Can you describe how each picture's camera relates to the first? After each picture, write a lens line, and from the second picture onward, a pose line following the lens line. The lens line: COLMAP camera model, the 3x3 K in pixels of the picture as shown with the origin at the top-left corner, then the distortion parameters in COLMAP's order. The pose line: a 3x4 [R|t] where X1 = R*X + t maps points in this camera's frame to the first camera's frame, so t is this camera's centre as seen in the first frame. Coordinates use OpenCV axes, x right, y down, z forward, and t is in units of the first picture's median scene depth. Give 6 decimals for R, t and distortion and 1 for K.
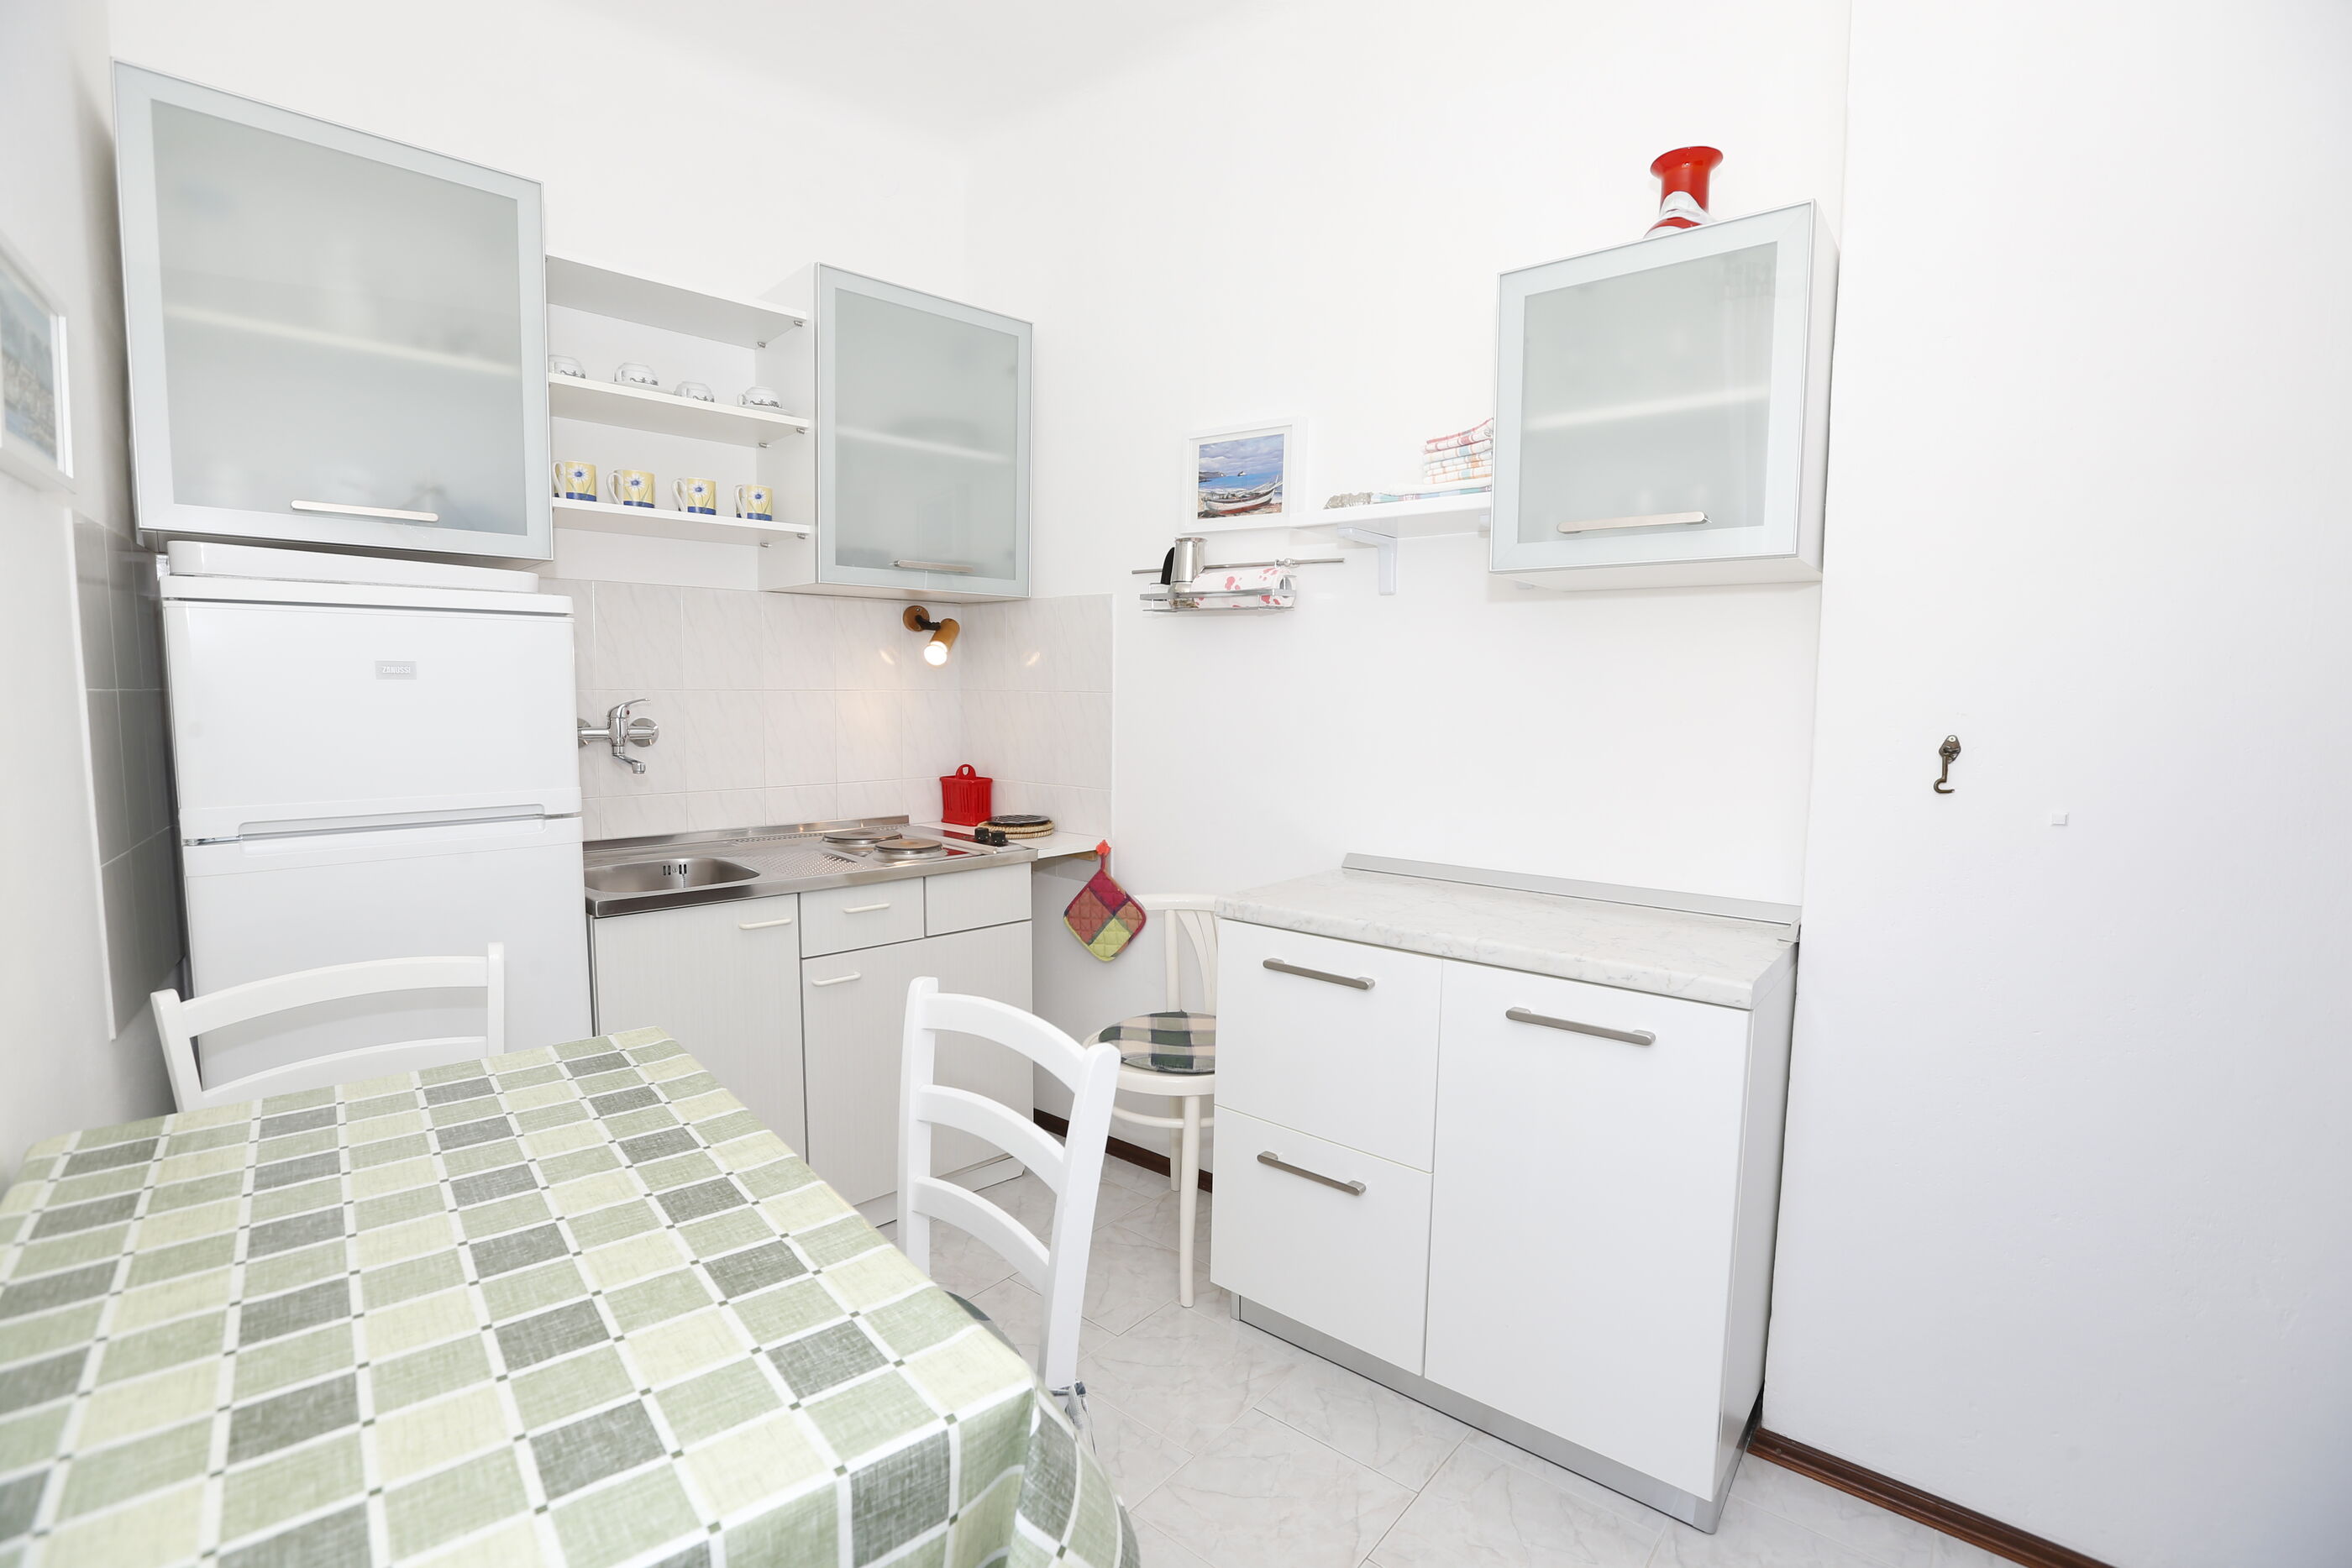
lens RADIAL K [[1072.3, 0, 1176.0], [0, 1072.3, 784.0], [0, 0, 1]] dist [-0.056070, 0.022628]
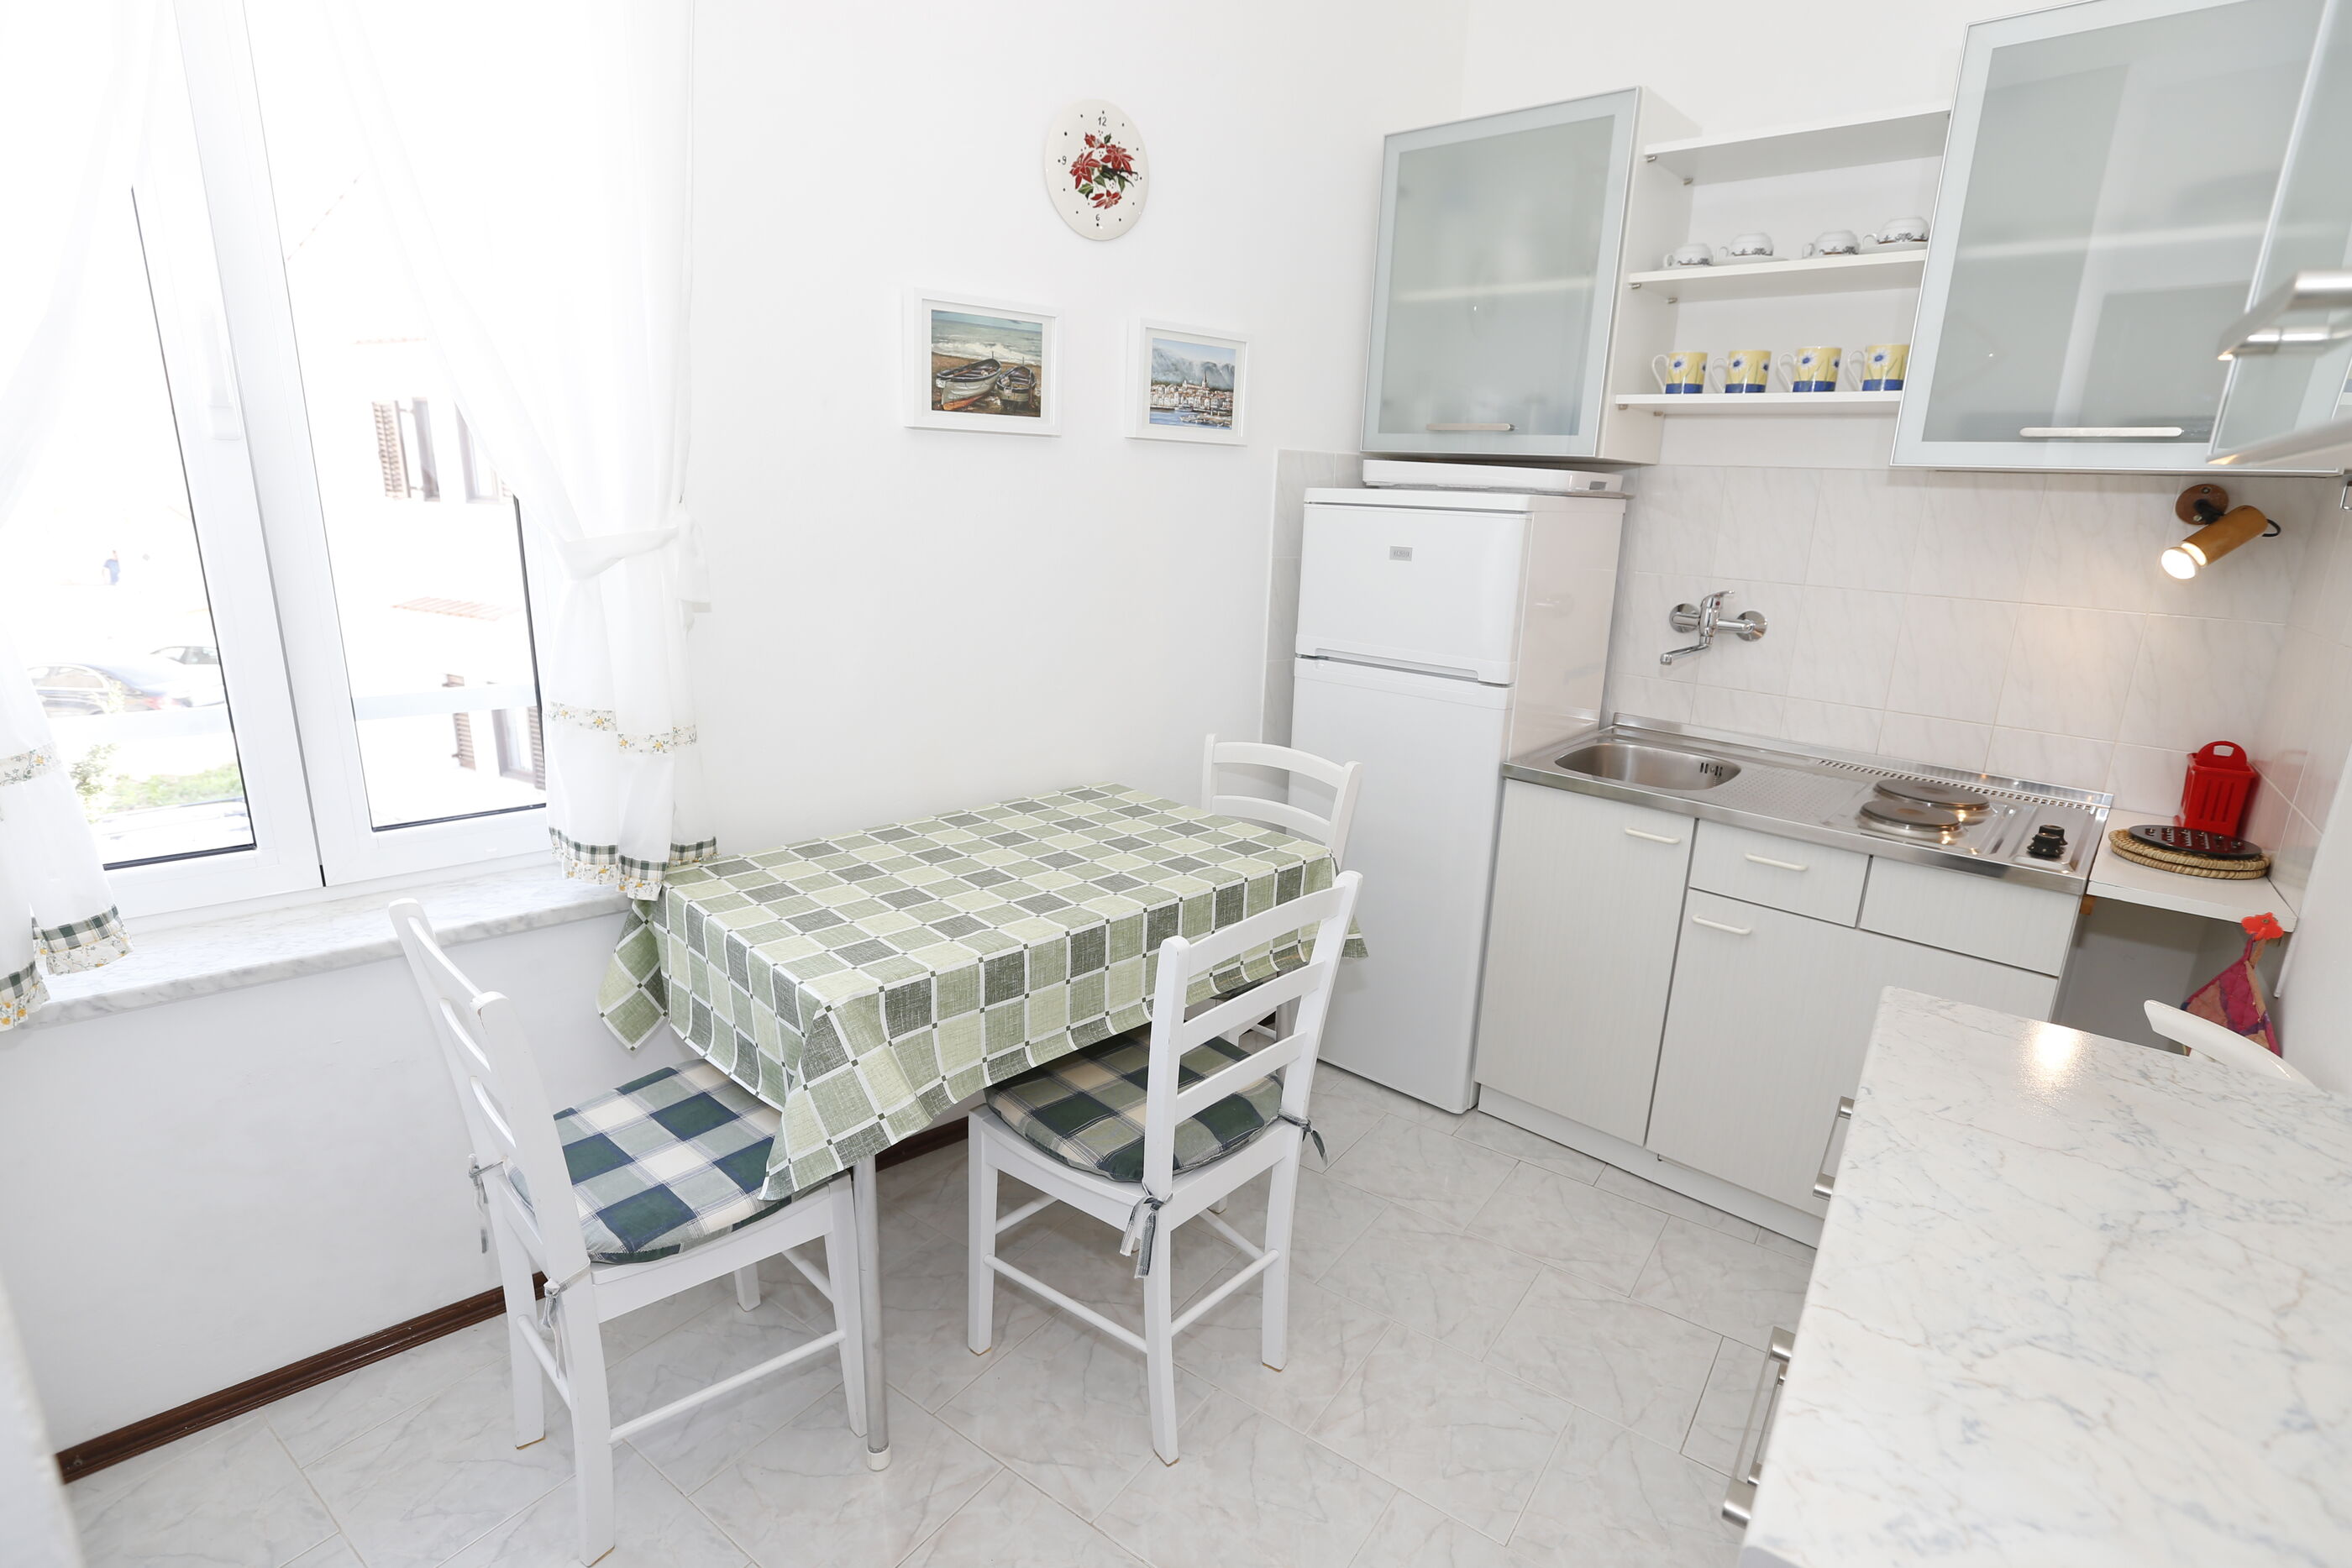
lens RADIAL K [[1105.4, 0, 1154.3], [0, 1105.4, 755.2], [0, 0, 1]] dist [-0.009771, 0.000202]
pose [[0.097319, 0.222975, -0.969954, 0.518253], [-0.130012, 0.969077, 0.209729, -0.089531], [0.986725, 0.105695, 0.123299, 0.425557]]
